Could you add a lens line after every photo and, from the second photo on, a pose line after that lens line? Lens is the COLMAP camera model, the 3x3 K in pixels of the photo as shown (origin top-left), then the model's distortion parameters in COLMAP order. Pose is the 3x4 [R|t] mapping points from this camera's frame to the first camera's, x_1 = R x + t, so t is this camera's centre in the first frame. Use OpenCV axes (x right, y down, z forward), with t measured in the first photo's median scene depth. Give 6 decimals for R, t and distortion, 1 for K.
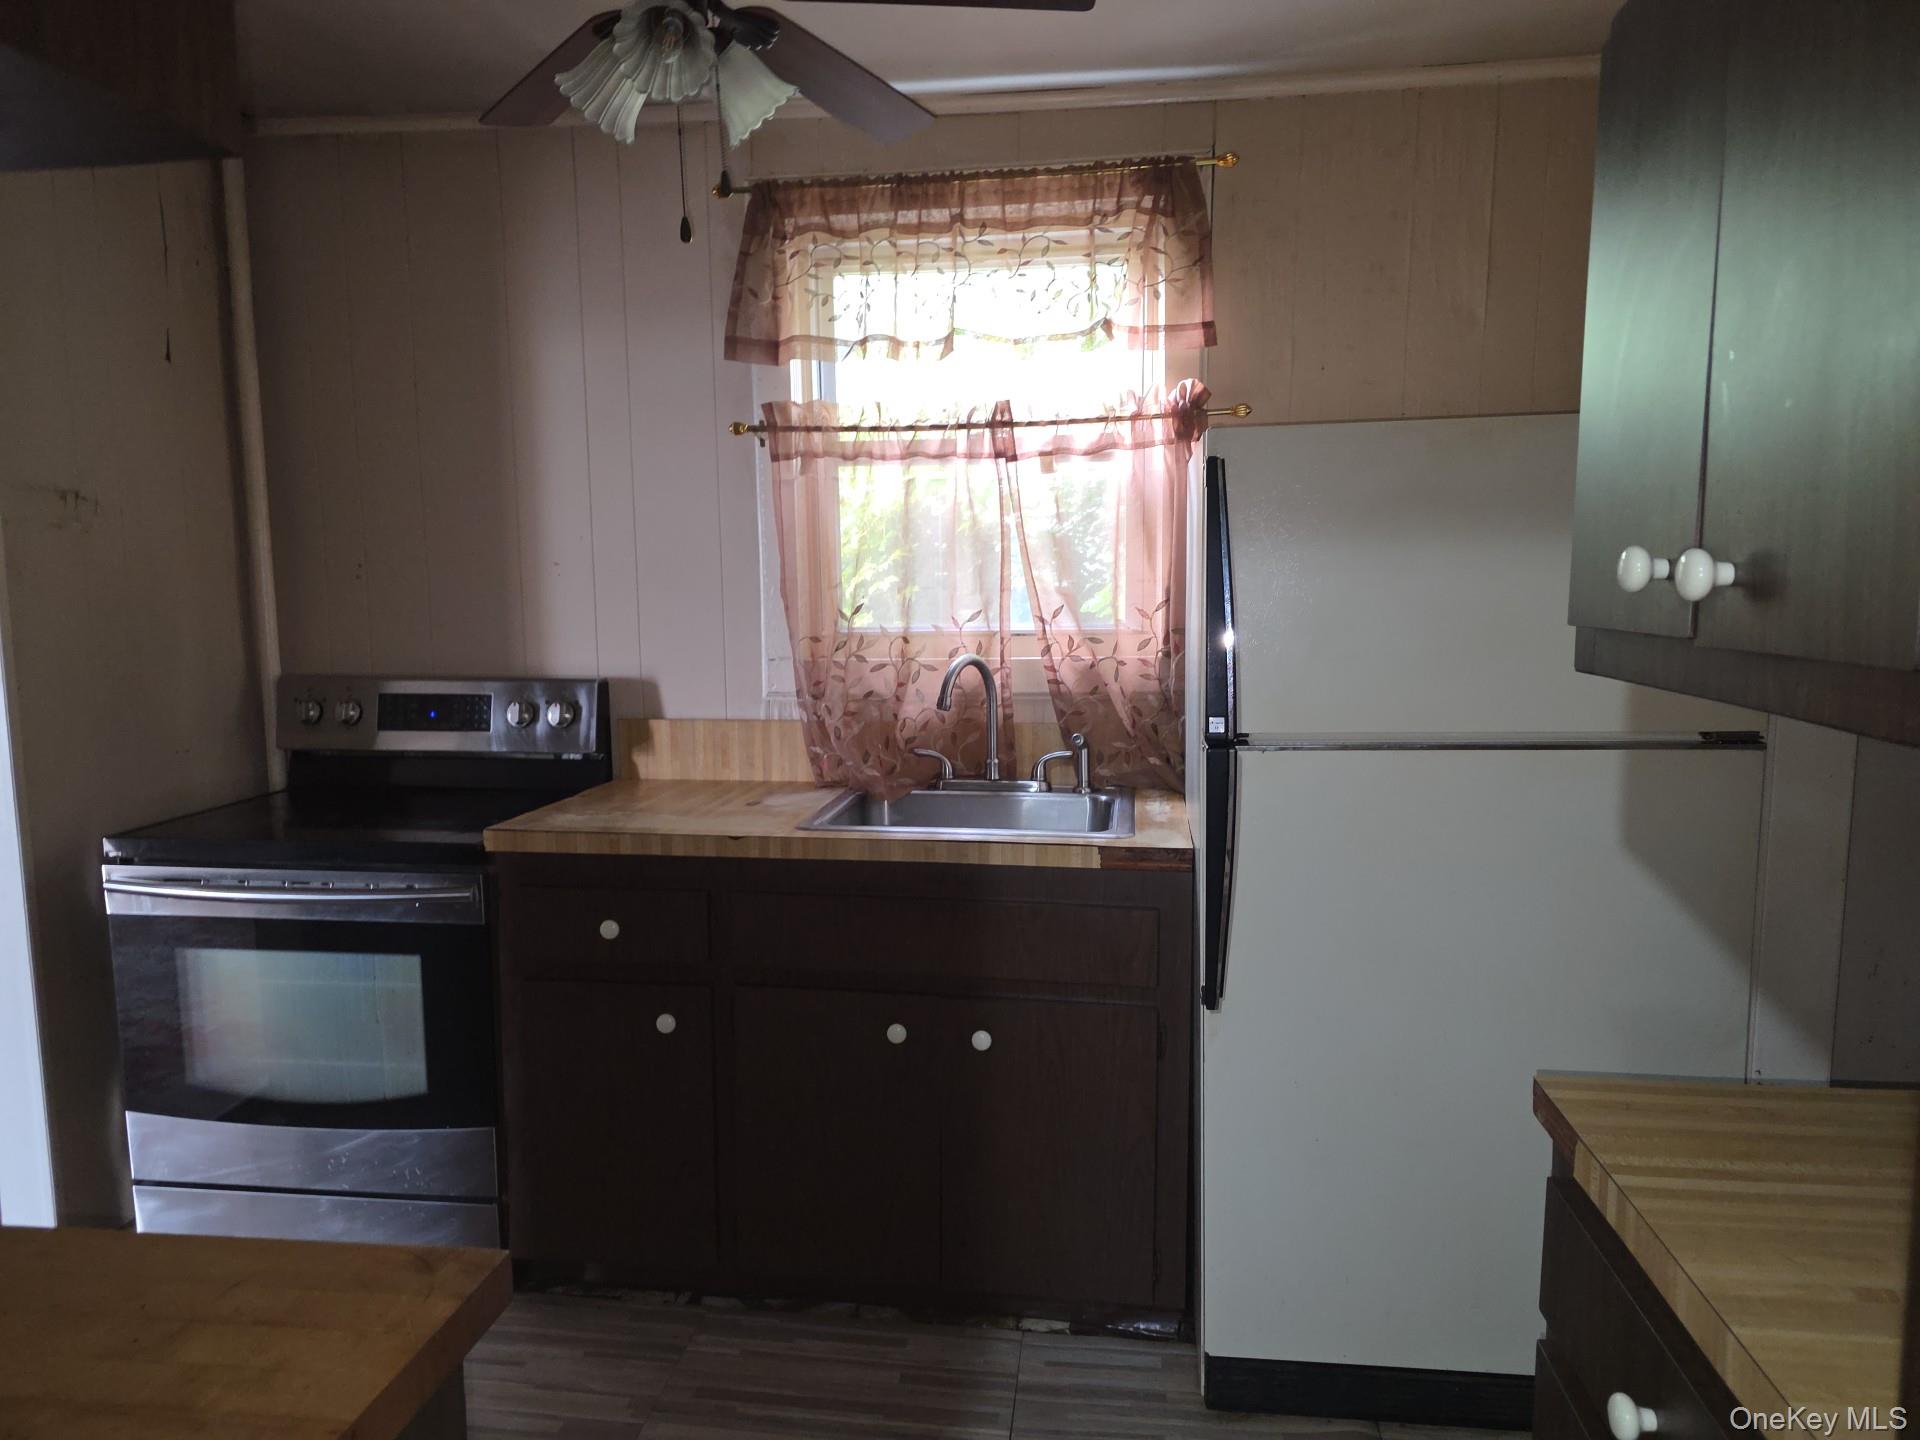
lens RADIAL K [[1310.4, 0, 962.1], [0, 1310.4, 729.6], [0, 0, 1]] dist [0.055453, -0.040608]
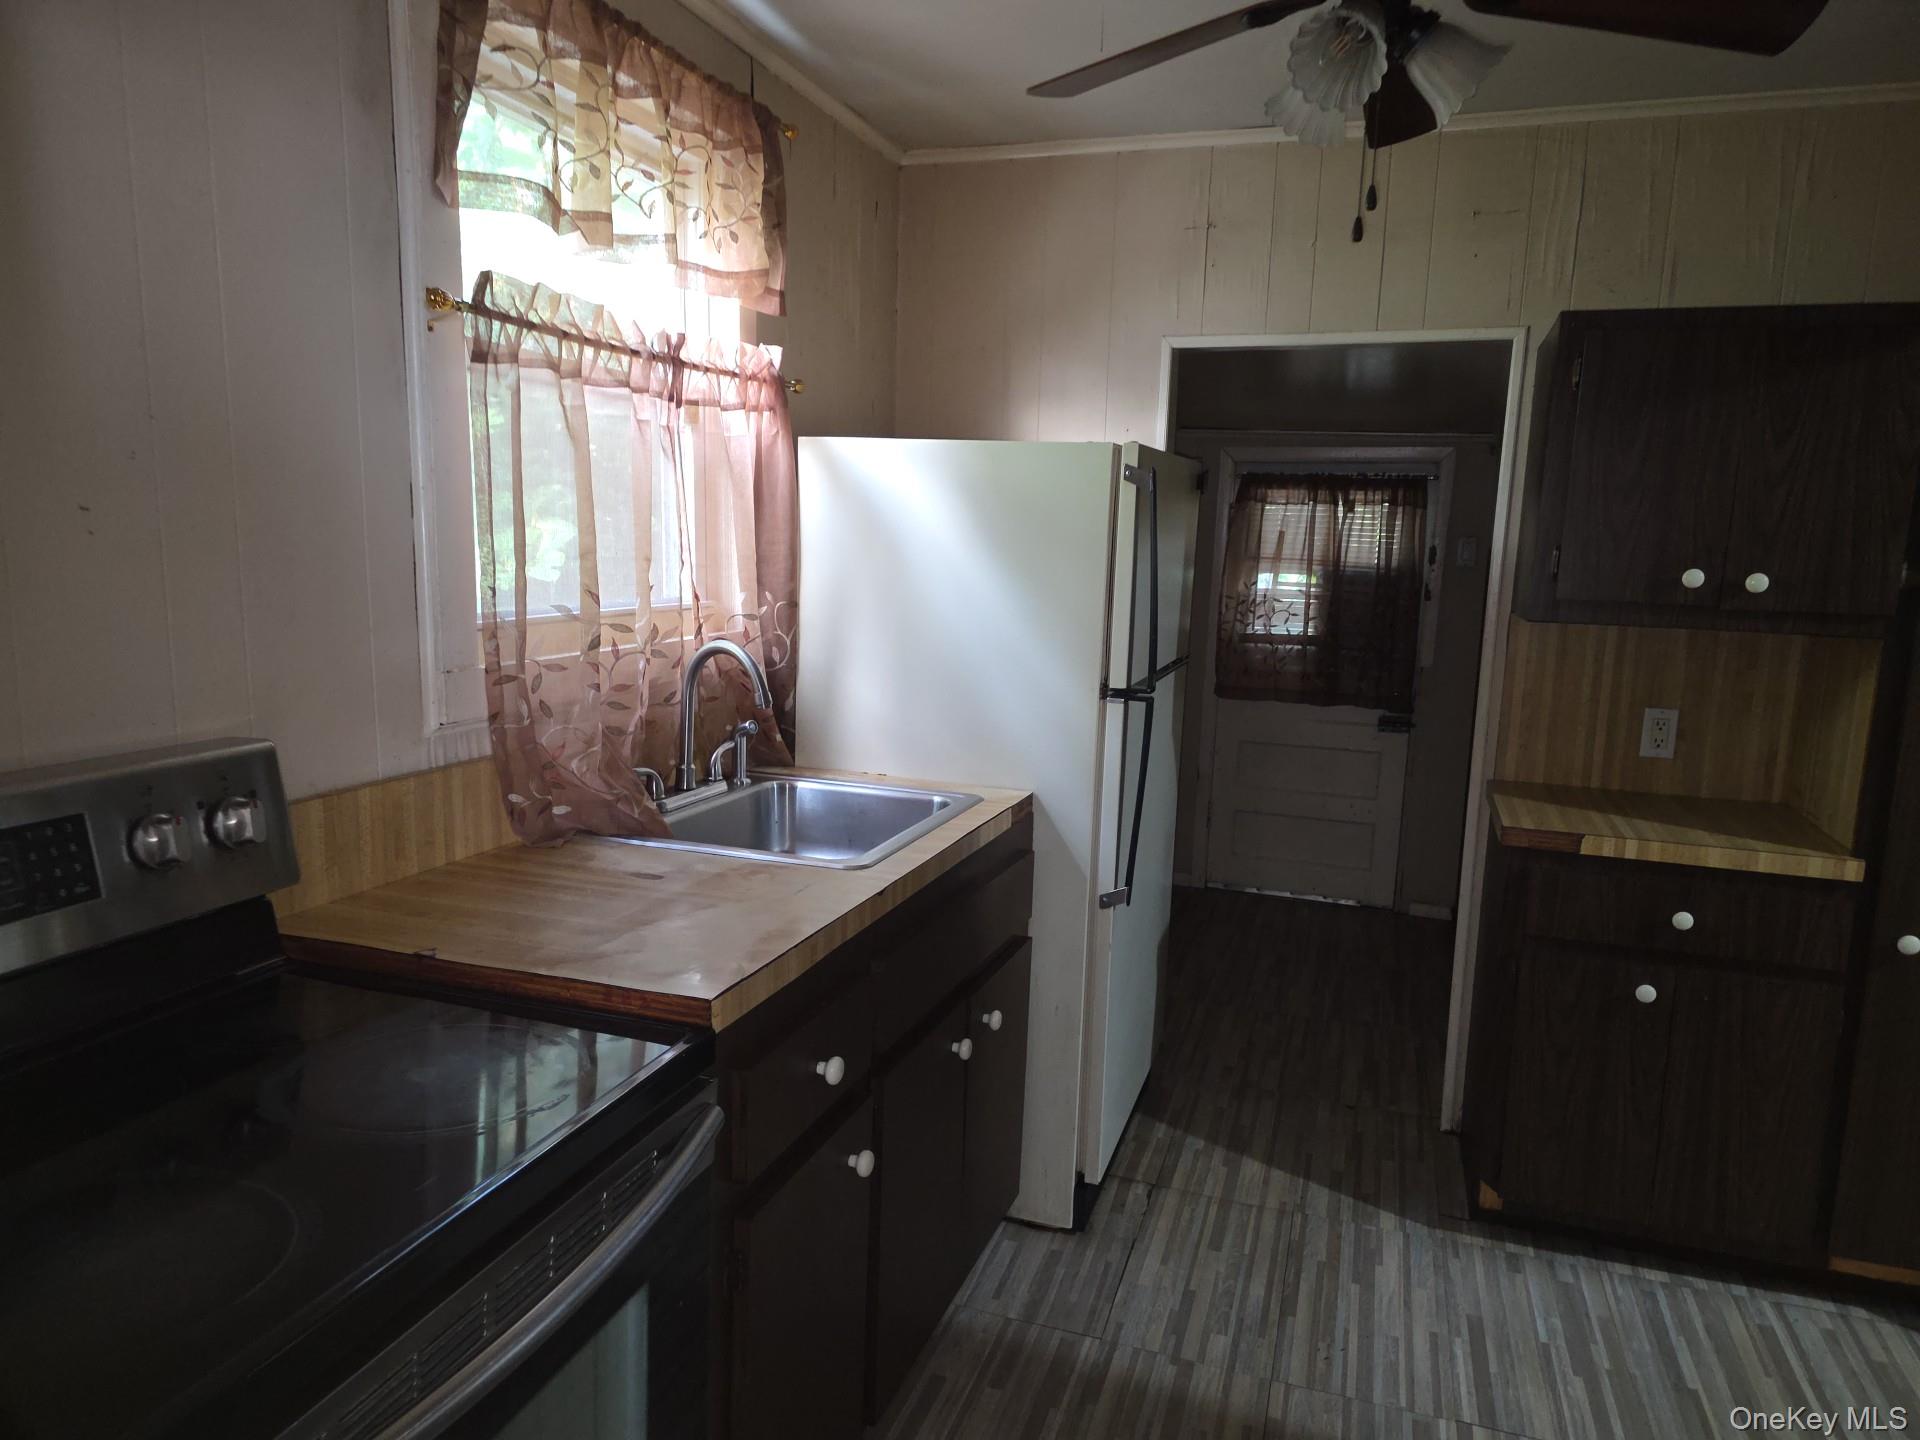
lens RADIAL K [[1310.4, 0, 962.1], [0, 1310.4, 729.6], [0, 0, 1]] dist [0.055453, -0.040608]
pose [[0.185886, -0.132599, 0.973583, -0.780889], [0.091484, 0.988884, 0.117216, -0.083822], [-0.978303, 0.067278, 0.195950, 0.677216]]
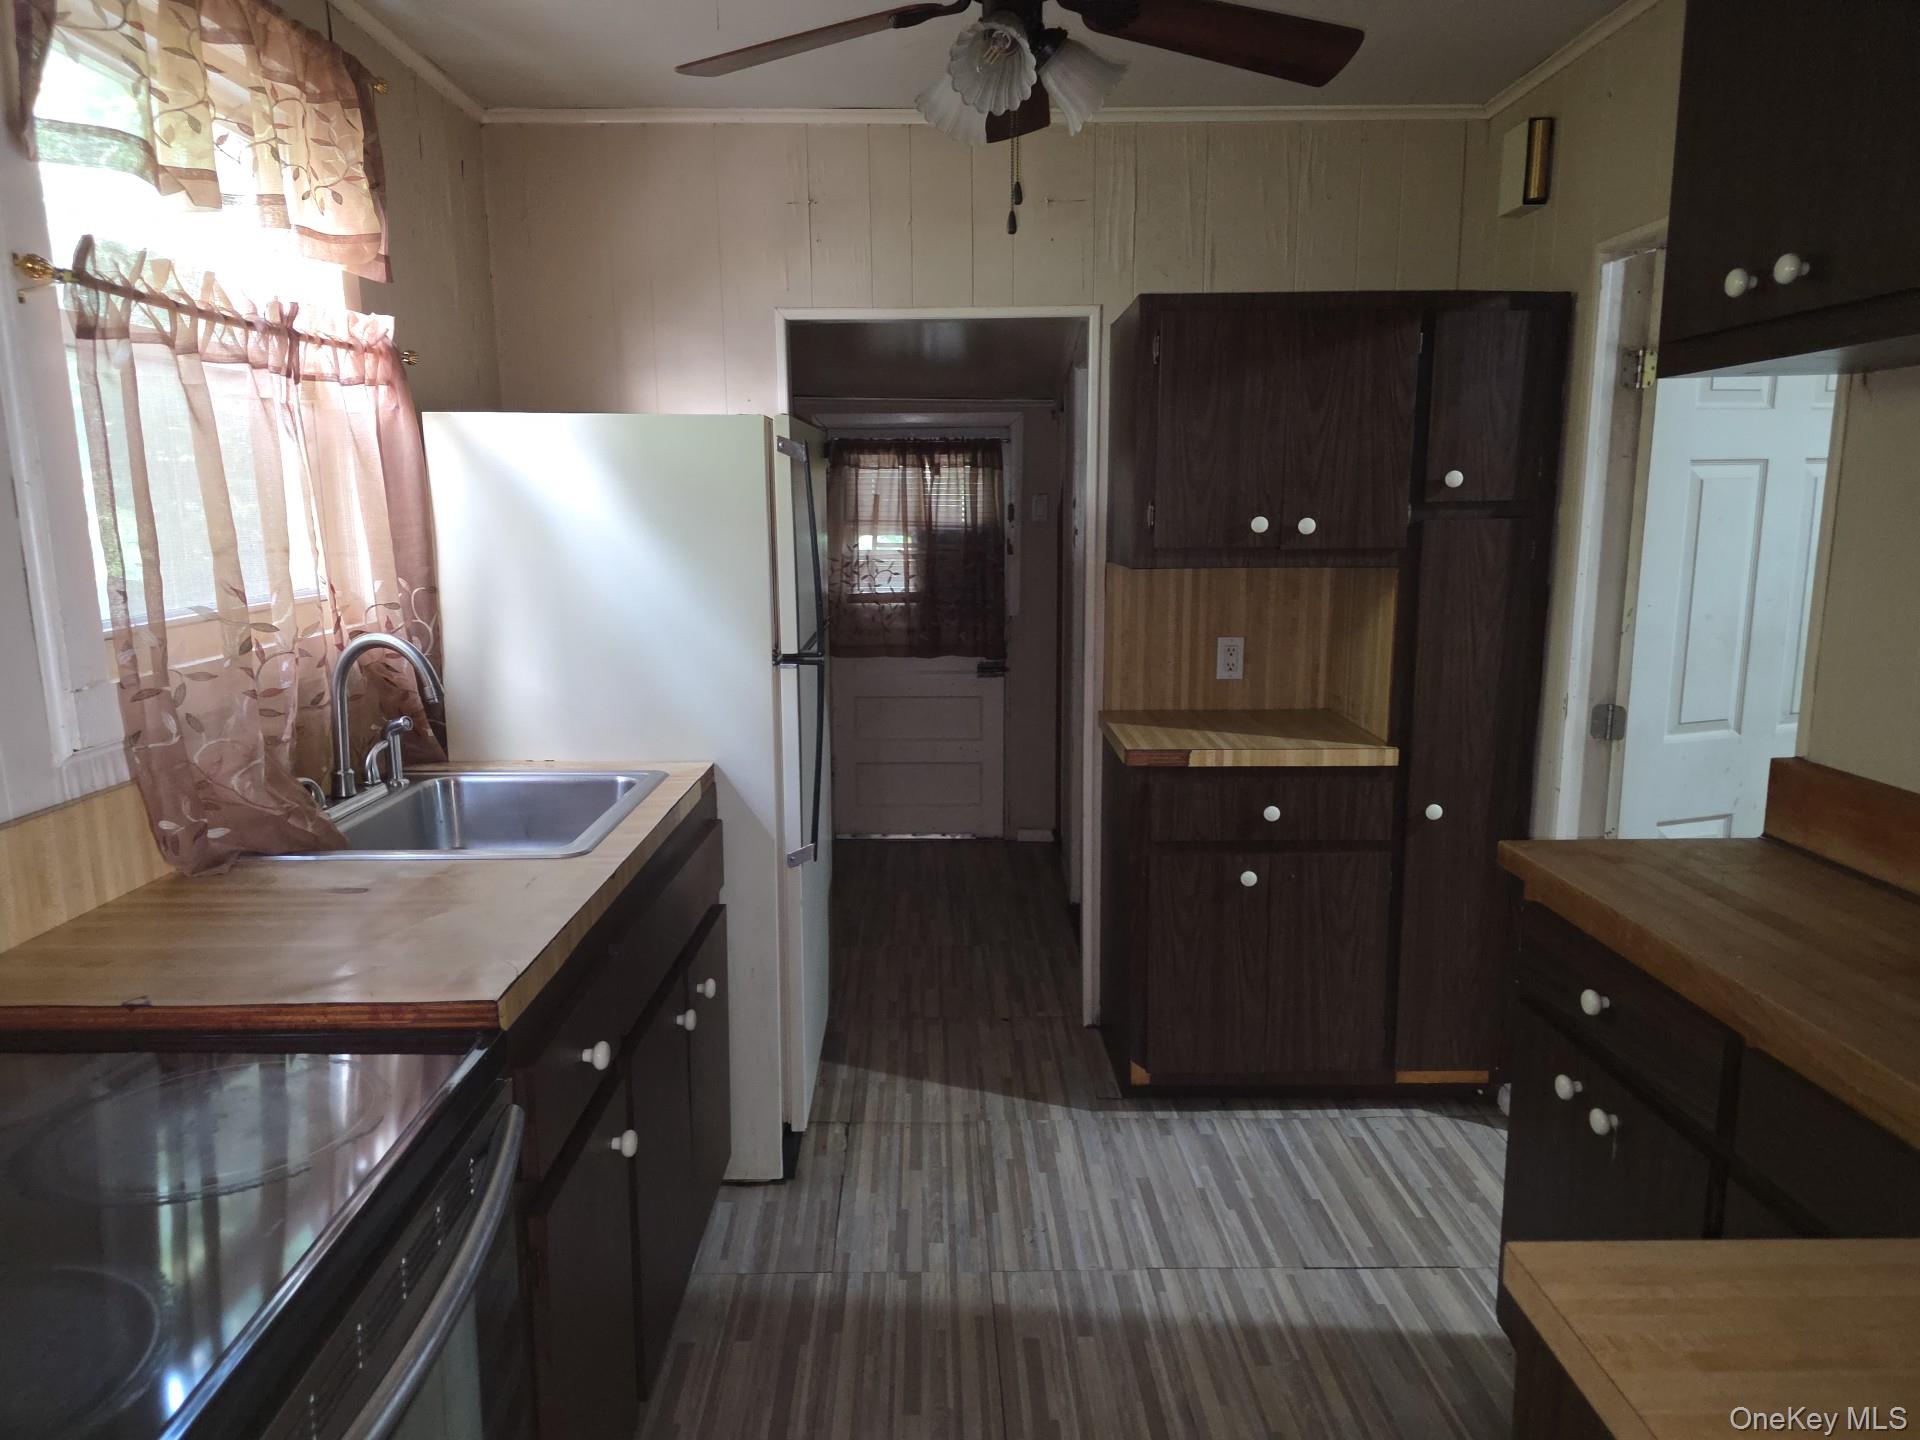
lens RADIAL K [[1298.9, 0, 960.0], [0, 1298.9, 720.0], [0, 0, 1]] dist [0.070968, -0.070324]
pose [[-0.144680, -0.154488, 0.977344, -0.810114], [0.132918, 0.975750, 0.173913, -0.095682], [-0.980510, 0.155068, -0.120638, 0.748894]]
